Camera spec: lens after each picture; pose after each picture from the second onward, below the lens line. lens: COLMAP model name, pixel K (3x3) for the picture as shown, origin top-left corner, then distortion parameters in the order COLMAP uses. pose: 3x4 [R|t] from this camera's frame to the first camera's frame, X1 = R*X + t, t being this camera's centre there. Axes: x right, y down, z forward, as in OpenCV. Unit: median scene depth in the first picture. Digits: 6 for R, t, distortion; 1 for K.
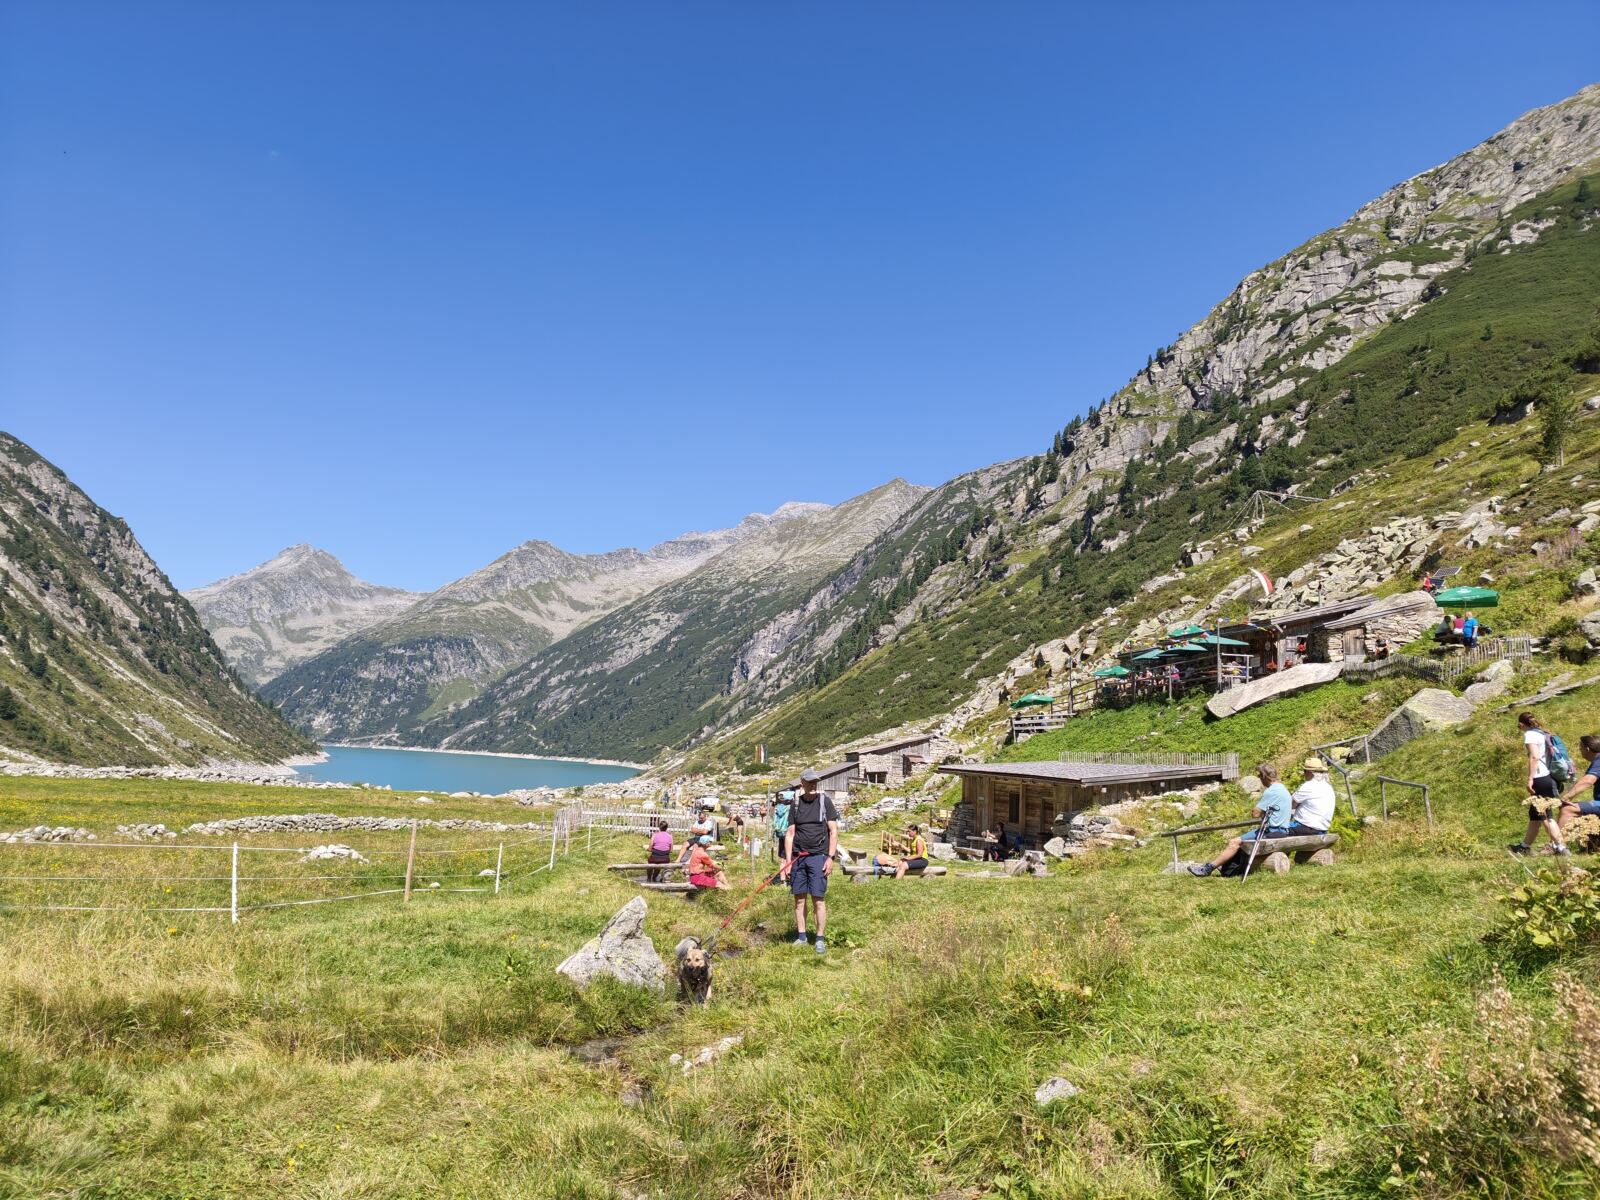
lens RADIAL K [[1127.6, 0, 820.3], [0, 1127.6, 596.2], [0, 0, 1]] dist [0.064804, -0.088398]
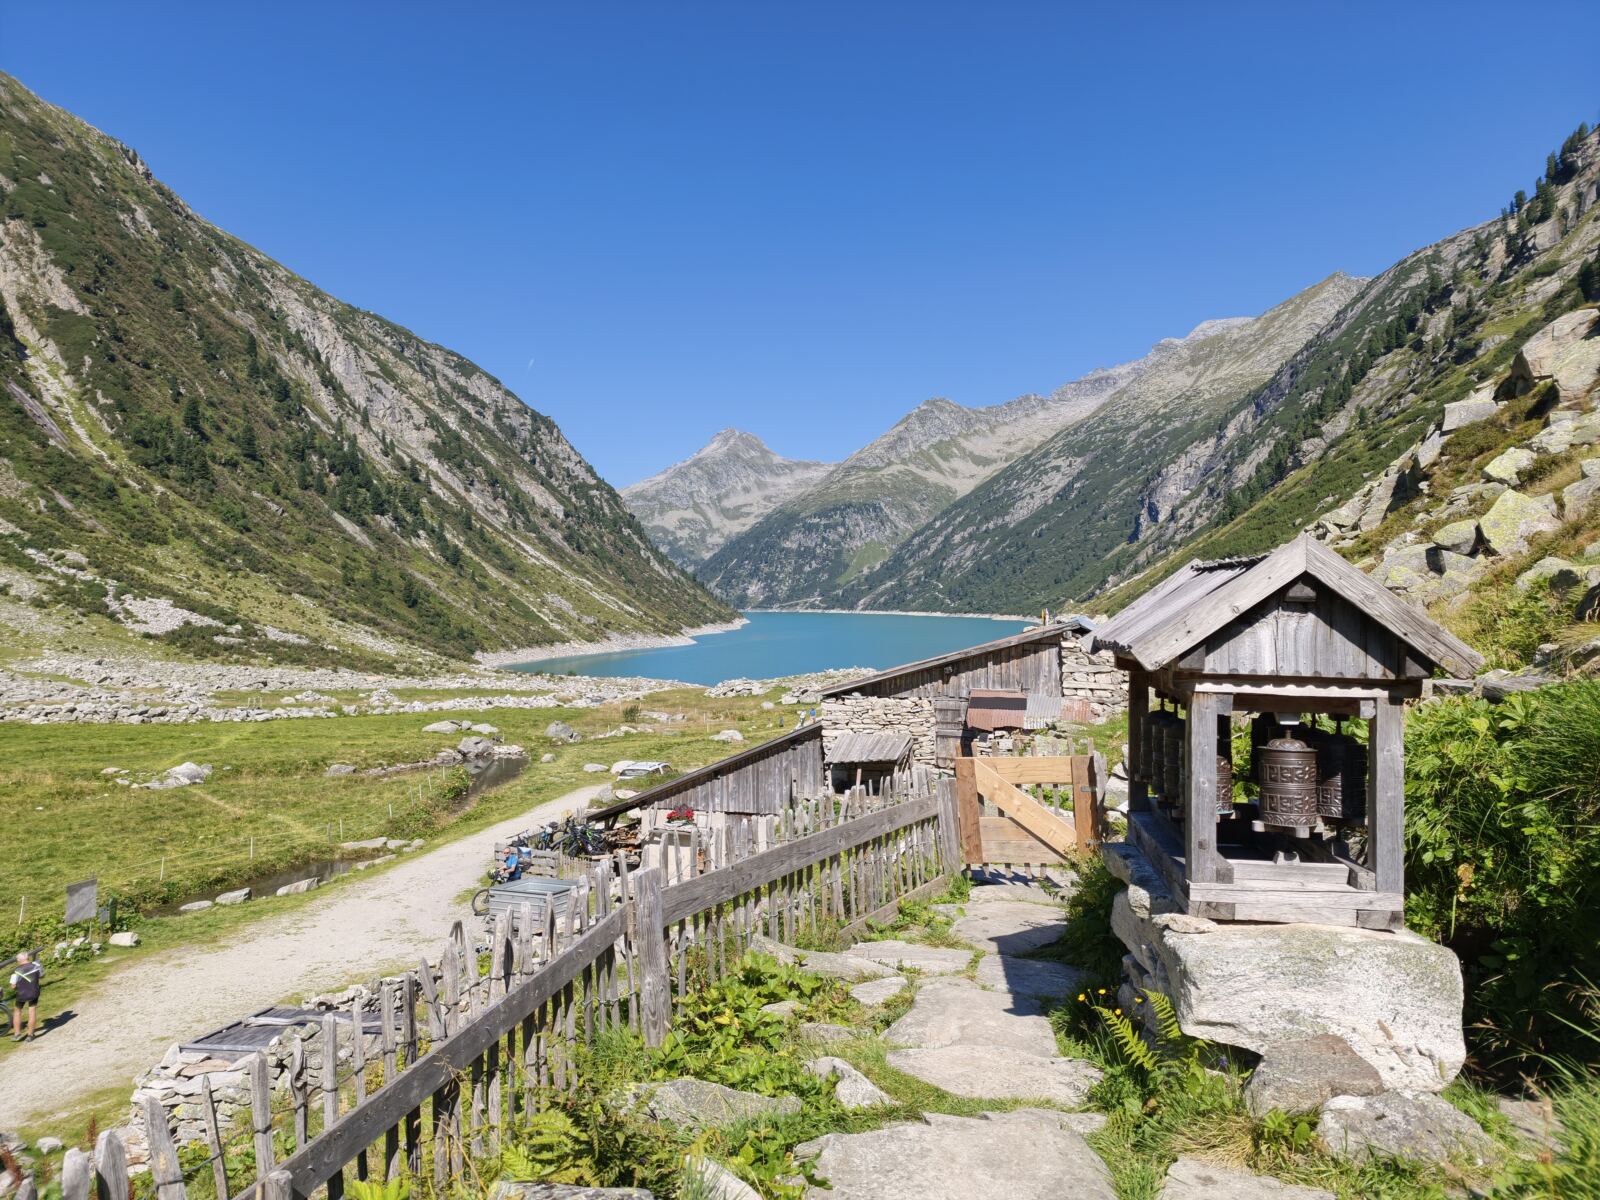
lens RADIAL K [[1127.6, 0, 809.2], [0, 1127.6, 606.7], [0, 0, 1]] dist [0.064804, -0.088398]
pose [[0.927993, -0.047879, -0.369509, 0.009456], [0.098375, 0.988004, 0.119040, 0.005222], [0.359377, -0.146818, 0.921571, 0.047108]]
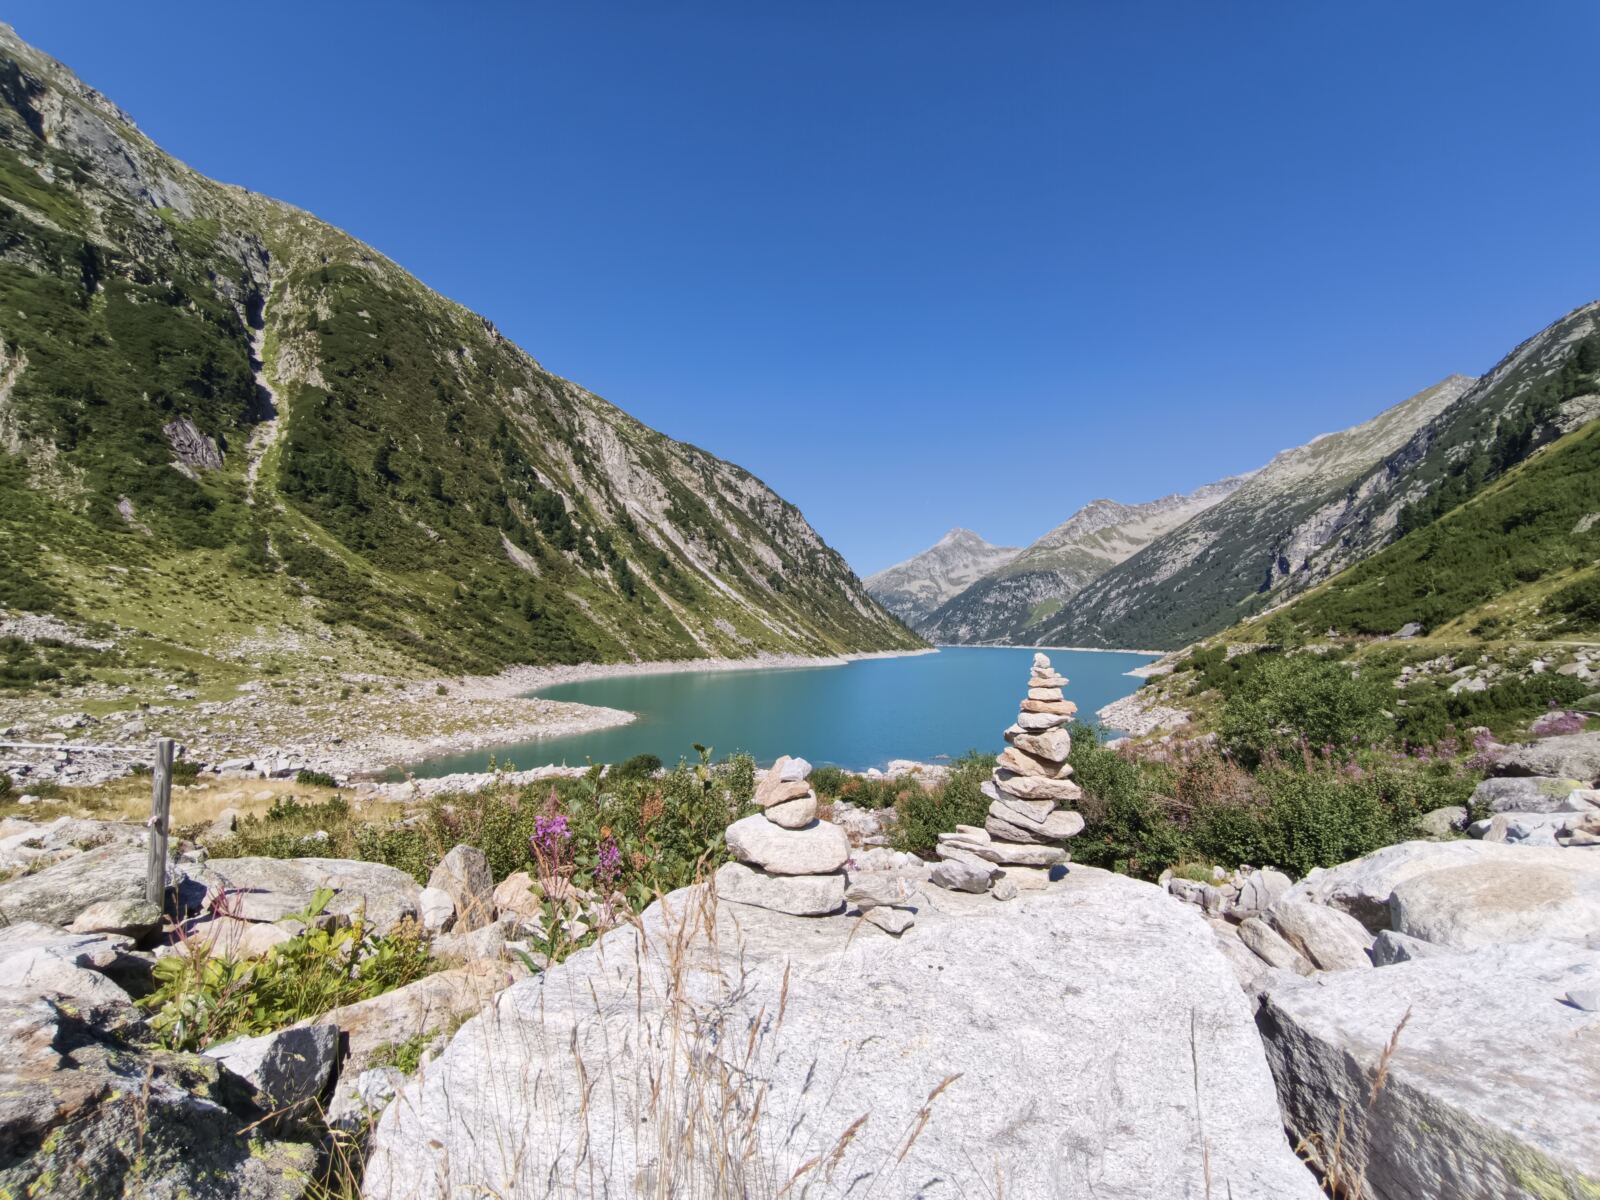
lens RADIAL K [[689.5, 0, 800.6], [0, 689.5, 608.7], [0, 0, 1]] dist [-0.001790, 0.002967]
pose [[0.773681, -0.063908, -0.630343, -0.013024], [0.110996, 0.993185, 0.035542, 0.032121], [0.623776, -0.097464, 0.775502, 0.197711]]
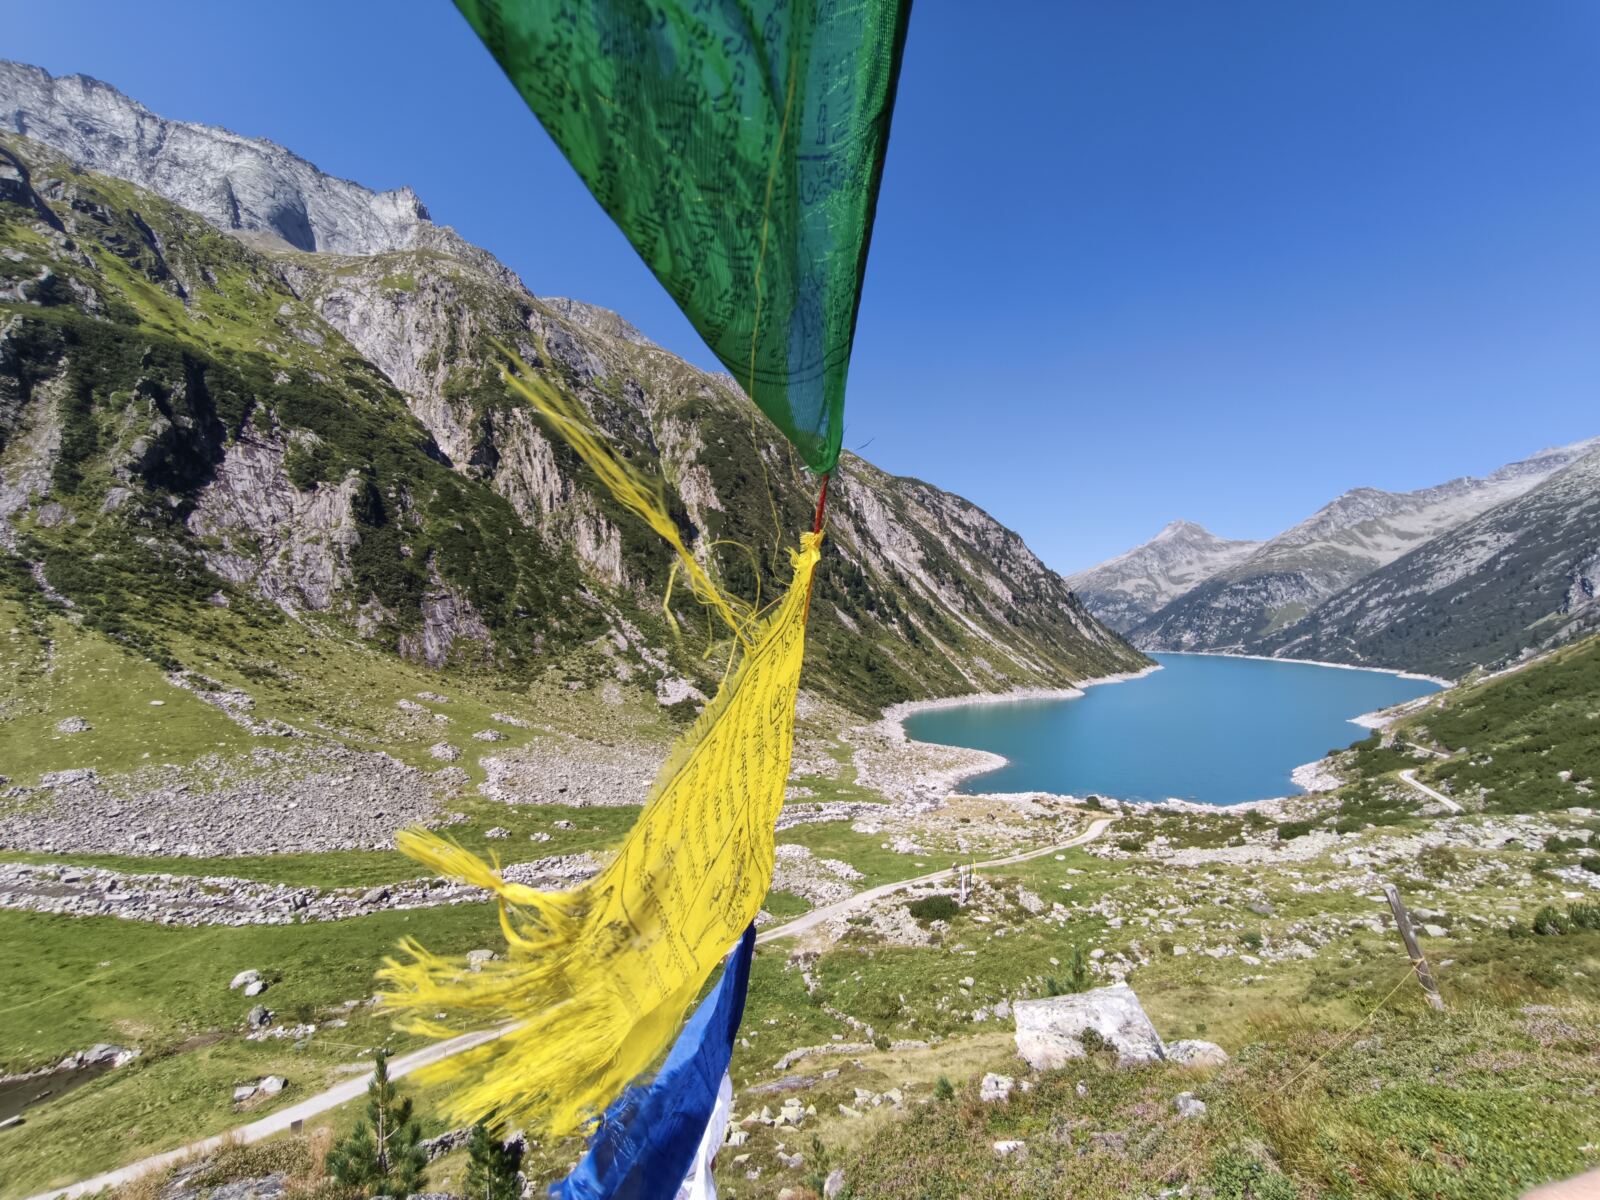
lens RADIAL K [[689.5, 0, 791.4], [0, 689.5, 596.7], [0, 0, 1]] dist [-0.001790, 0.002967]
pose [[0.562869, -0.071700, -0.823430, 0.035415], [0.120711, 0.992680, -0.003923, -0.005973], [0.817684, -0.097189, 0.567404, 0.097224]]
